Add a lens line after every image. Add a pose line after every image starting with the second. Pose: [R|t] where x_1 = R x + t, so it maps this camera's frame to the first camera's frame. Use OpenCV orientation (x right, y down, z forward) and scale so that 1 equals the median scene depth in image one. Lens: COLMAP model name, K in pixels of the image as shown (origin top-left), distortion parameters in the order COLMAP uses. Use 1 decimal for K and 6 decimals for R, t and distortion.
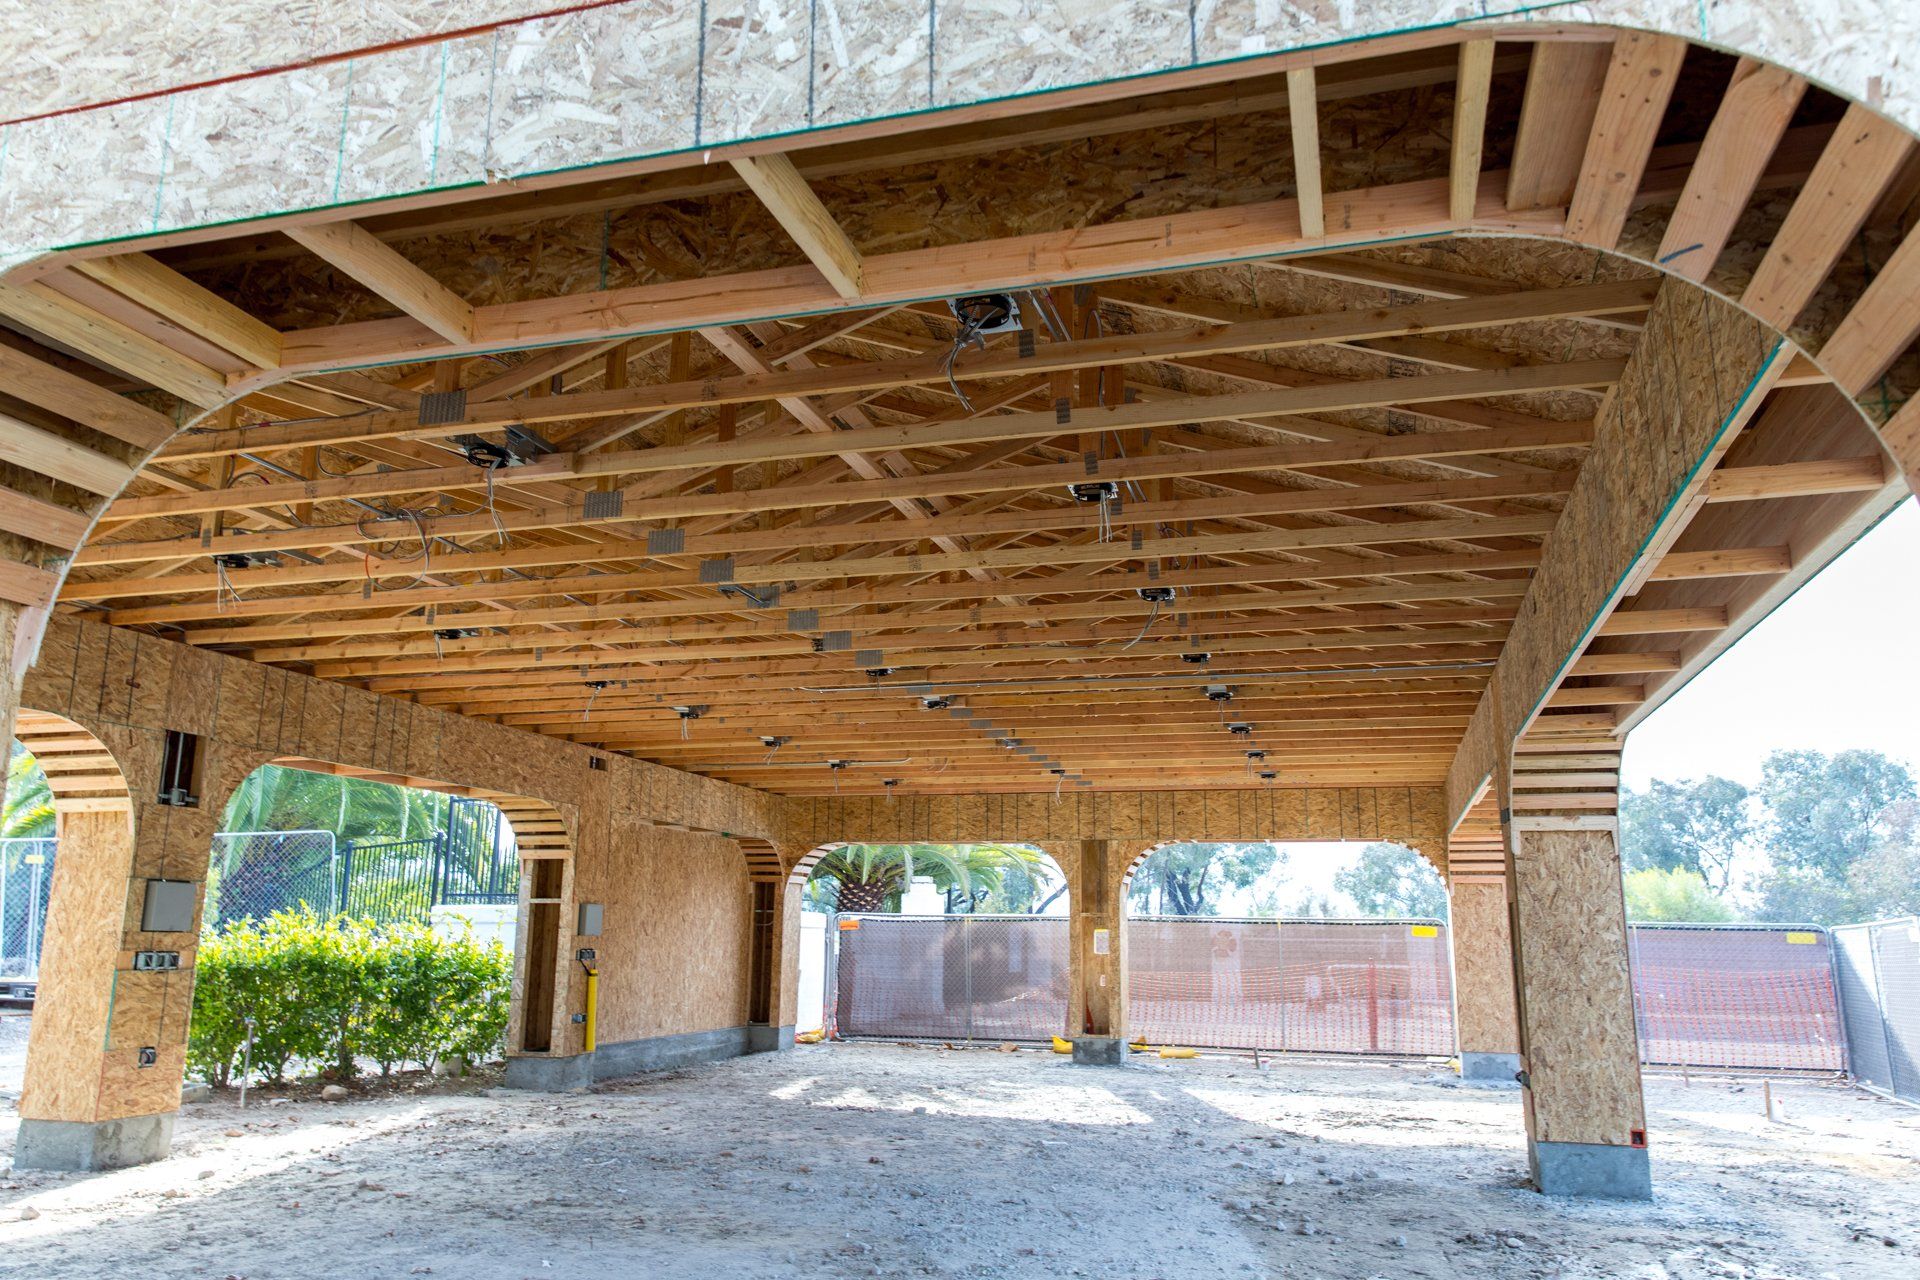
lens RADIAL K [[1382.1, 0, 934.4], [0, 1382.1, 637.3], [0, 0, 1]] dist [0.007859, 0.001267]
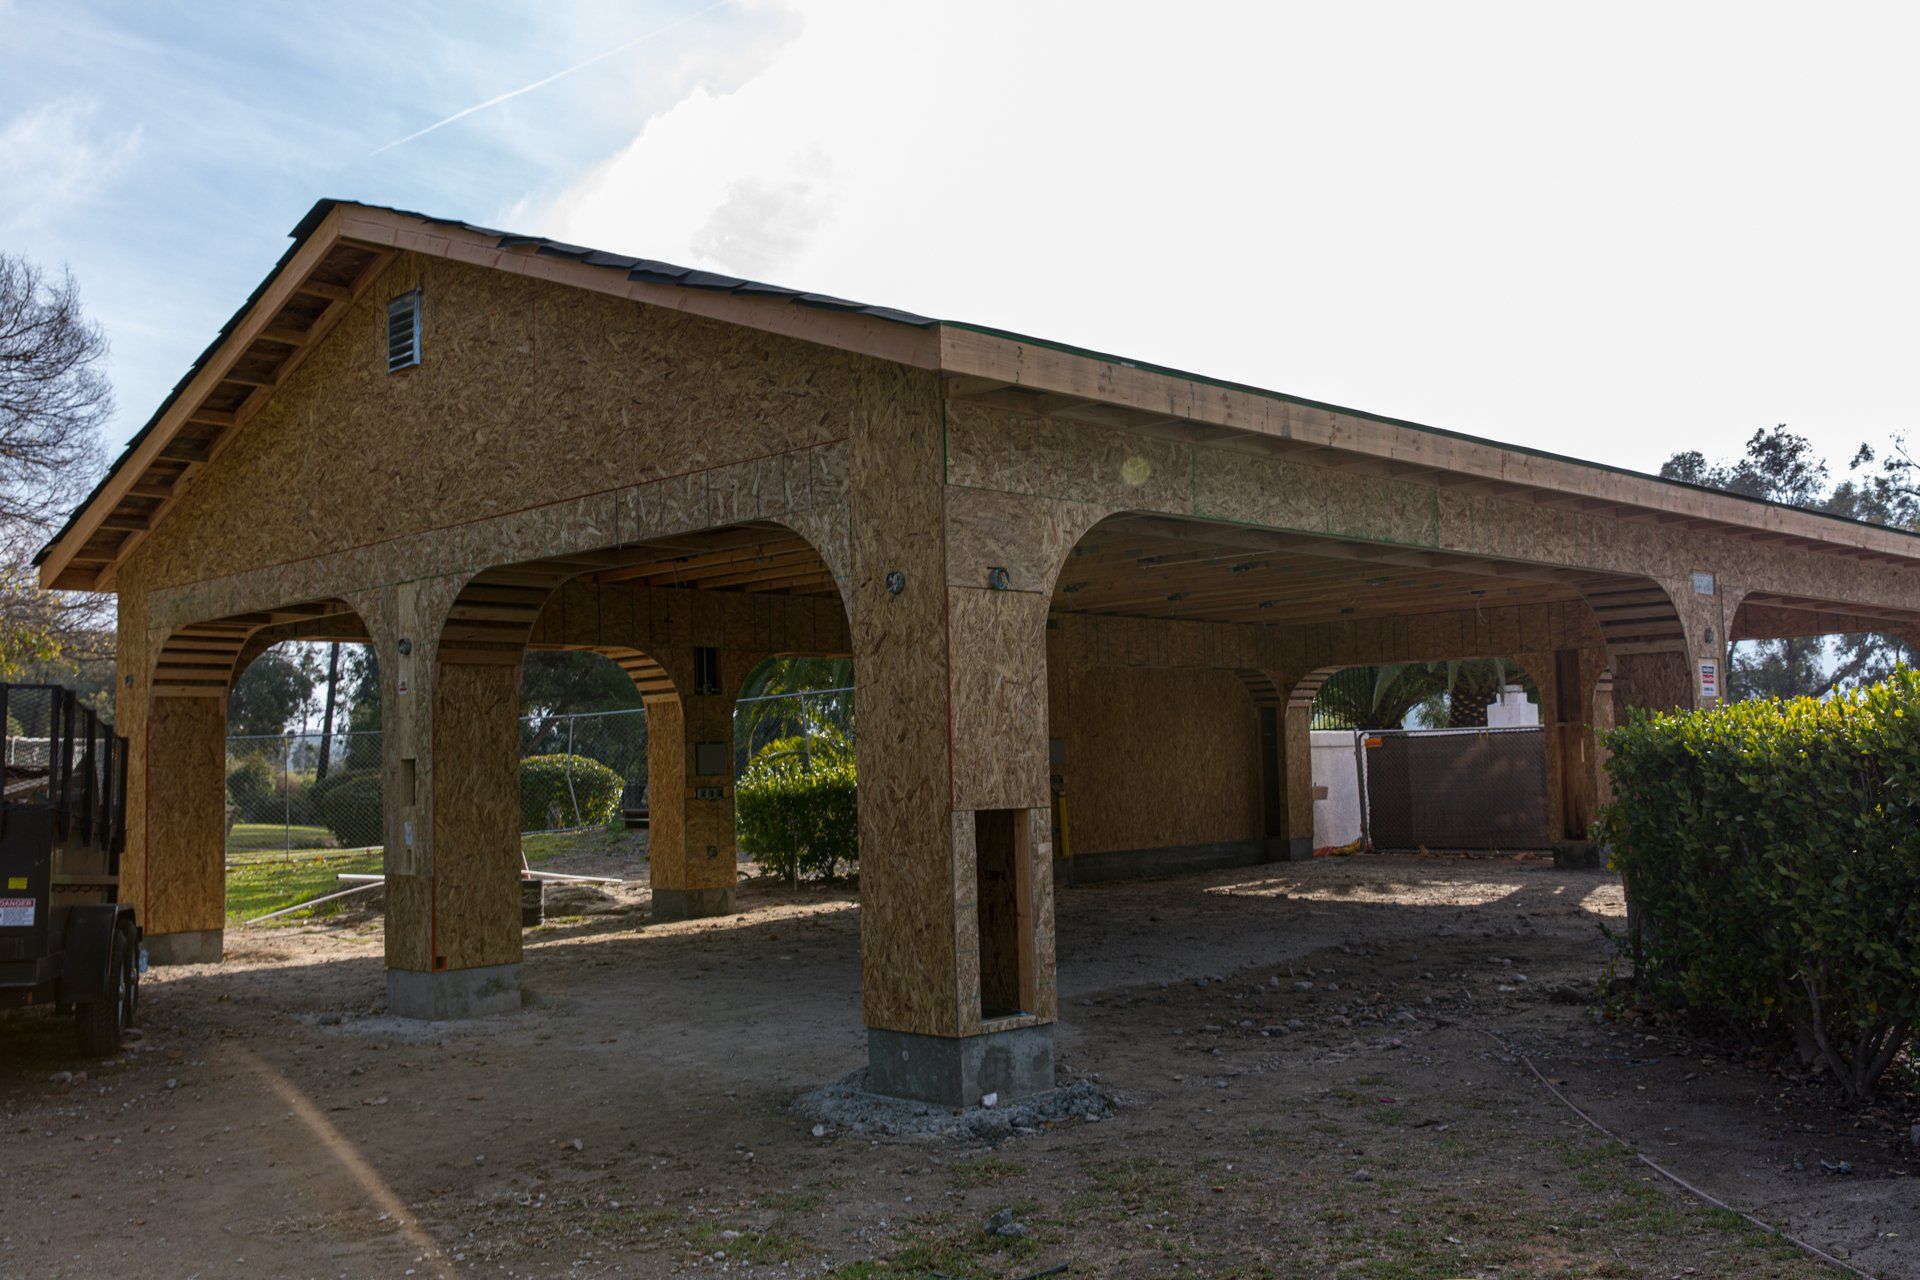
lens RADIAL K [[1764.6, 0, 958.1], [0, 1764.6, 633.6], [0, 0, 1]] dist [-0.001891, 0.008701]
pose [[0.882518, -0.071369, -0.464831, 0.576683], [0.137613, 0.984344, 0.110135, -0.115224], [0.449694, -0.161163, 0.878523, -0.548697]]
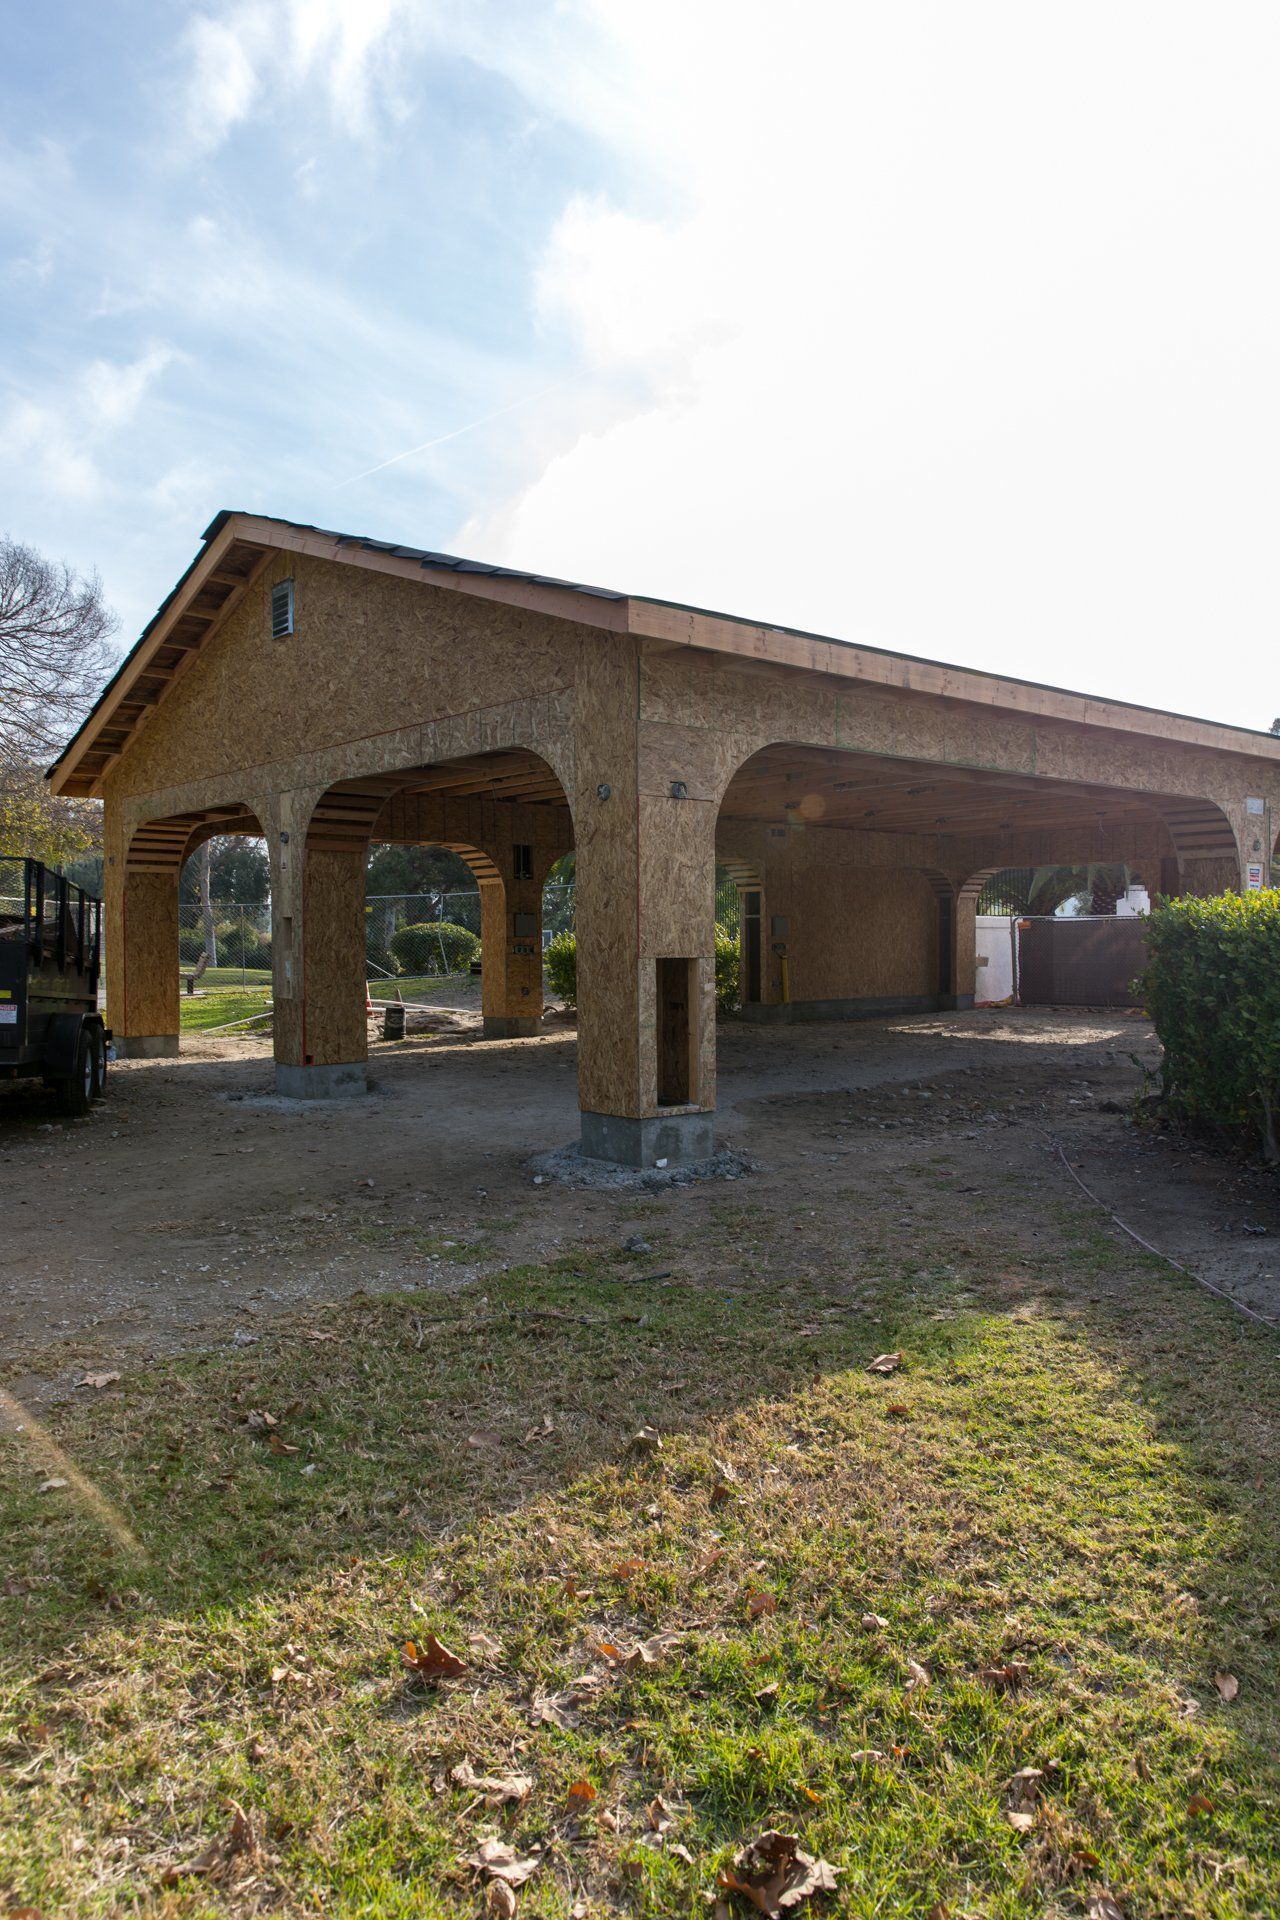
lens RADIAL K [[1279.9, 0, 640.0], [0, 1279.9, 960.0], [0, 0, 1]] dist [0.005975, 0.001022]
pose [[0.841369, -0.009158, -0.540384, 0.631504], [0.131409, 0.973318, 0.188108, -0.098775], [0.524243, -0.229279, 0.820122, -0.520856]]
